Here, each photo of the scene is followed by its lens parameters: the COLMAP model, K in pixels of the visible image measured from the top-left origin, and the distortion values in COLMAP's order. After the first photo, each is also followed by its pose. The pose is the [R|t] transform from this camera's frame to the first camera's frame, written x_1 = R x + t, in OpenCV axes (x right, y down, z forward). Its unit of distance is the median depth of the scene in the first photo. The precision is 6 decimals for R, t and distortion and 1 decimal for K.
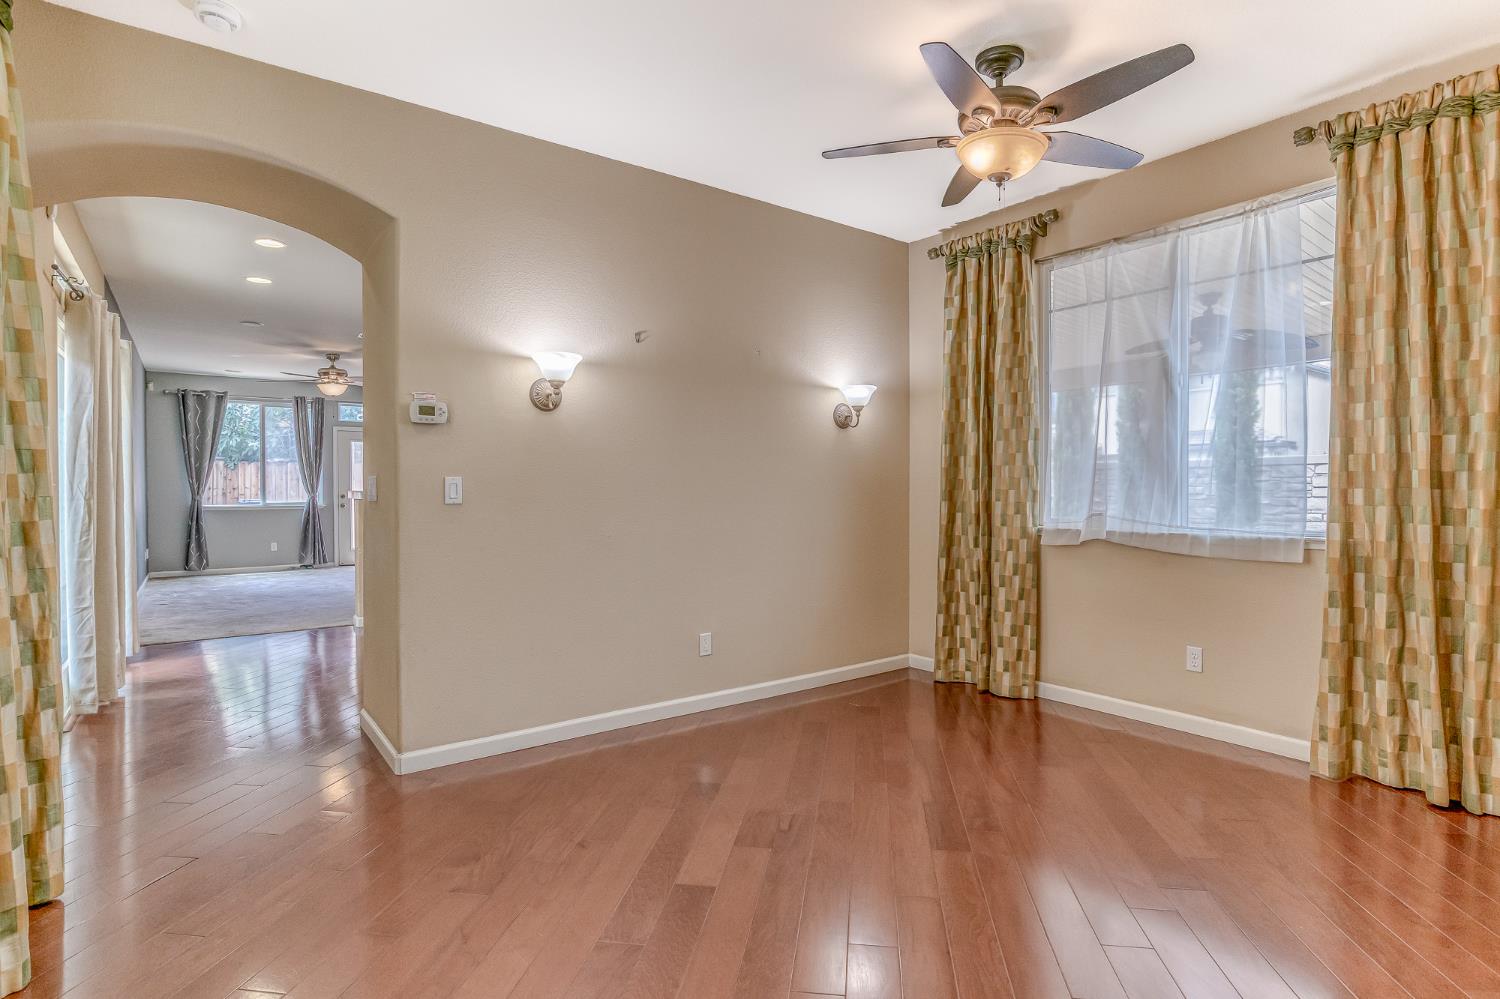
lens RADIAL K [[758.8, 0, 751.3], [0, 758.8, 492.6], [0, 0, 1]] dist [-0.027520, 0.016167]
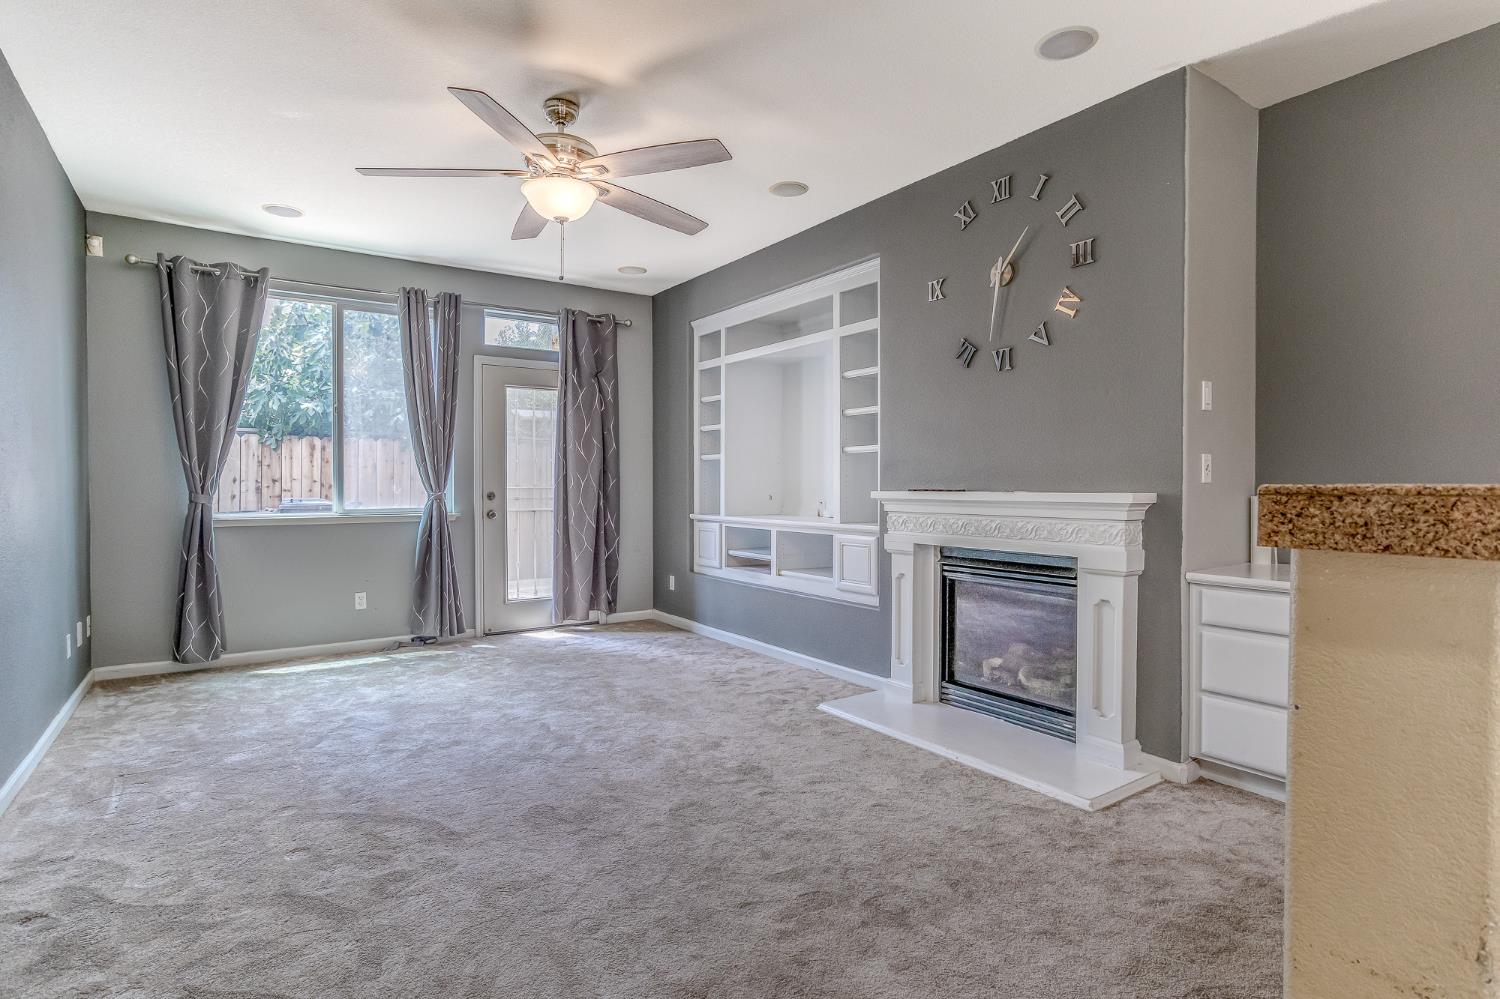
lens RADIAL K [[758.8, 0, 753.3], [0, 758.8, 489.7], [0, 0, 1]] dist [-0.027520, 0.016167]
pose [[0.999584, 0.003267, -0.028645, -0.370110], [-0.003244, 0.999994, 0.000872, -0.000332], [0.028648, -0.000779, 0.999589, 0.525397]]
